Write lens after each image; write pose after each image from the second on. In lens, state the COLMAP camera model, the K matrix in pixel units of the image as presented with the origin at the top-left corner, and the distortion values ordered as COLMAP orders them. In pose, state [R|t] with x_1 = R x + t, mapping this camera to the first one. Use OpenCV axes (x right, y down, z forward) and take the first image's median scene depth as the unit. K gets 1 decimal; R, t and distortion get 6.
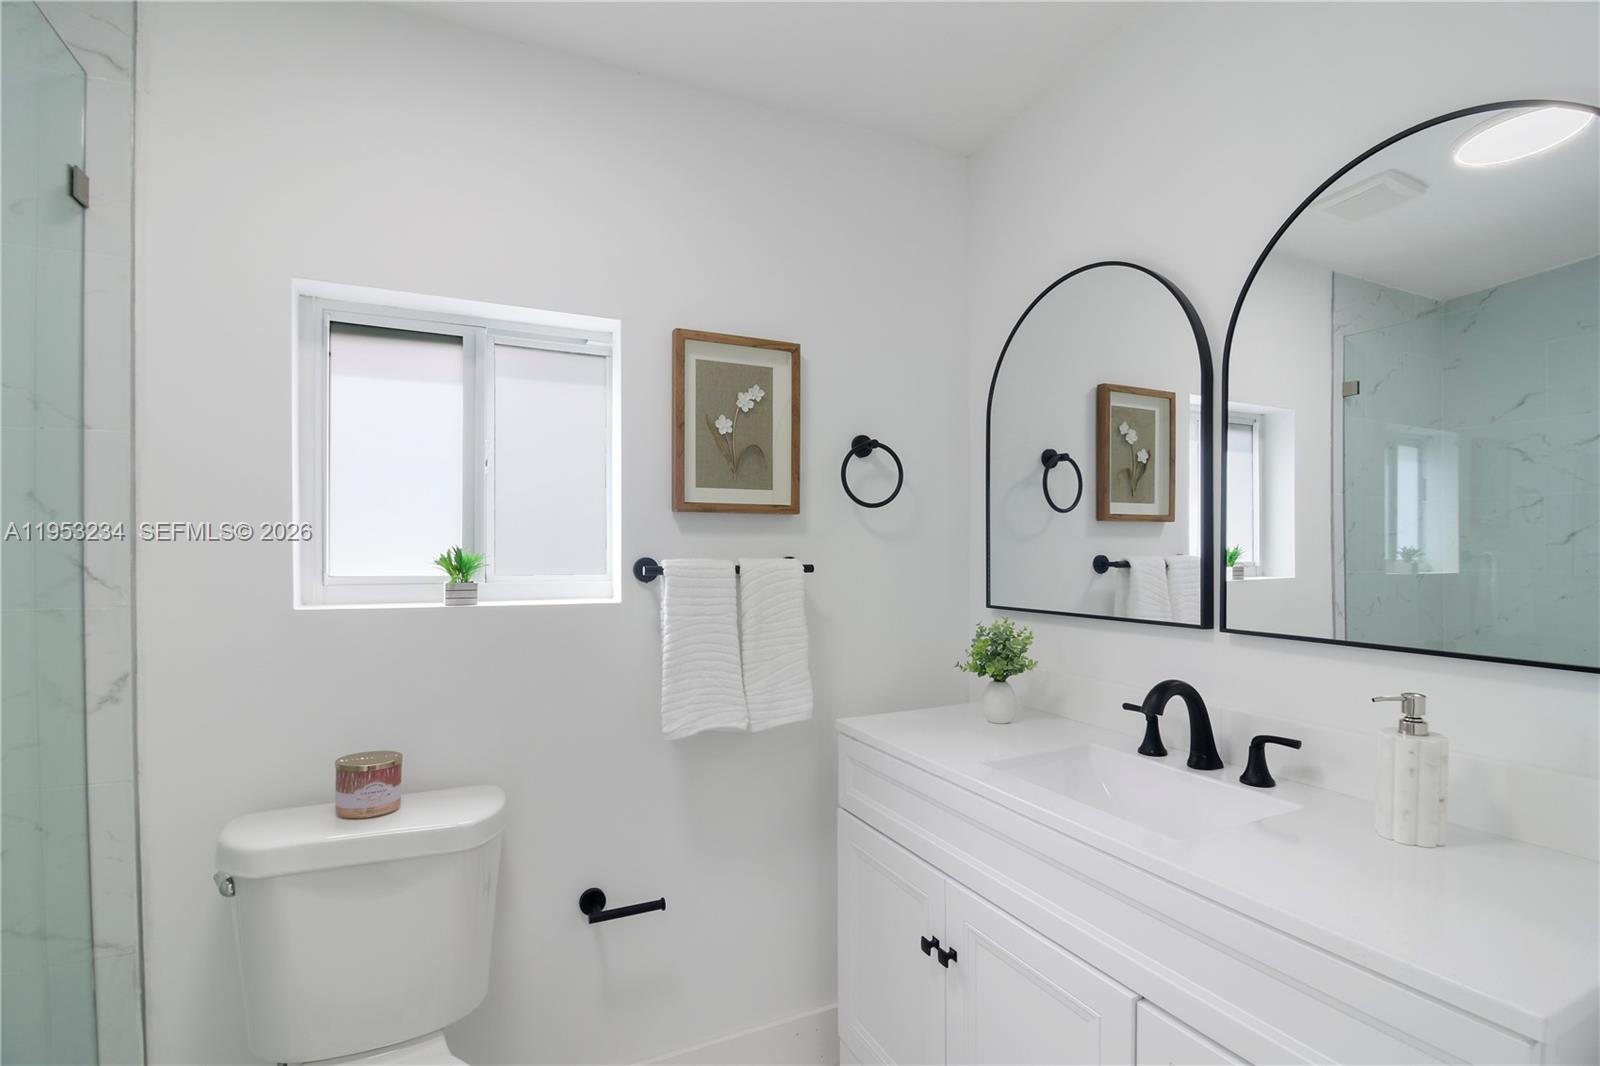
lens RADIAL K [[752.0, 0, 809.4], [0, 752.0, 543.9], [0, 0, 1]] dist [-0.006080, -0.001822]
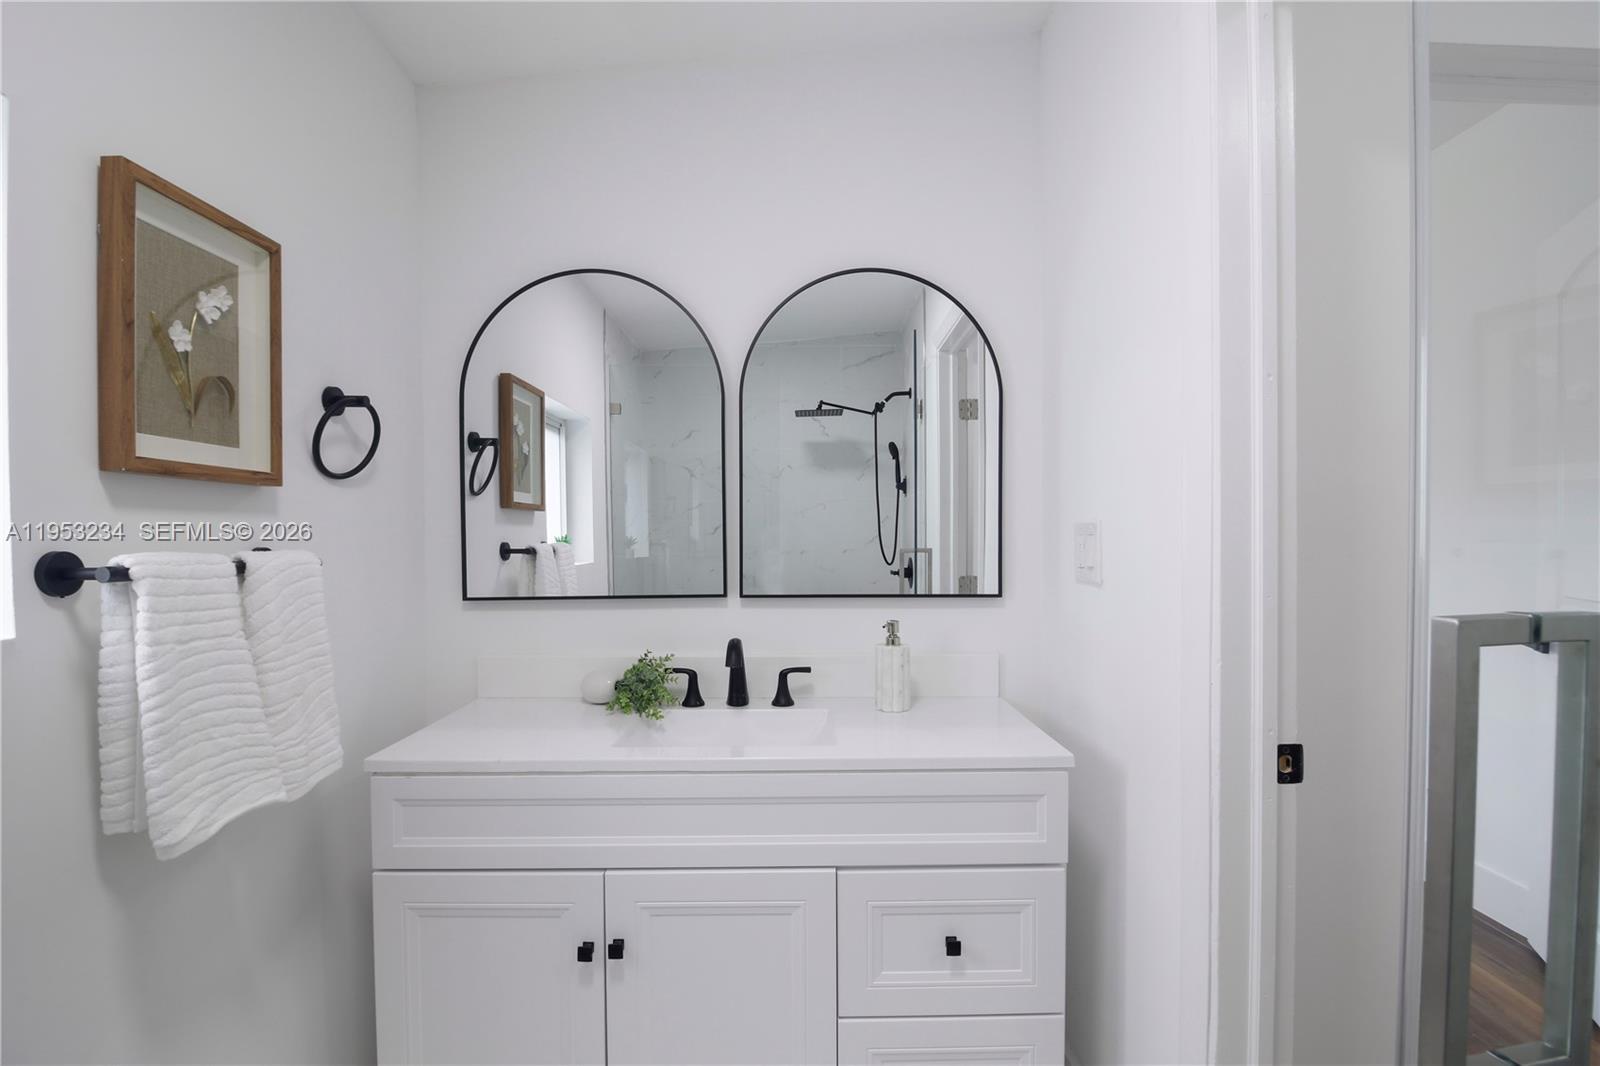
lens RADIAL K [[752.0, 0, 807.4], [0, 752.0, 531.8], [0, 0, 1]] dist [-0.006080, -0.001822]
pose [[0.448318, 0.002215, 0.893871, -0.434353], [0.003052, 0.999987, -0.004009, 0.007953], [-0.893869, 0.004525, 0.448306, 0.252597]]
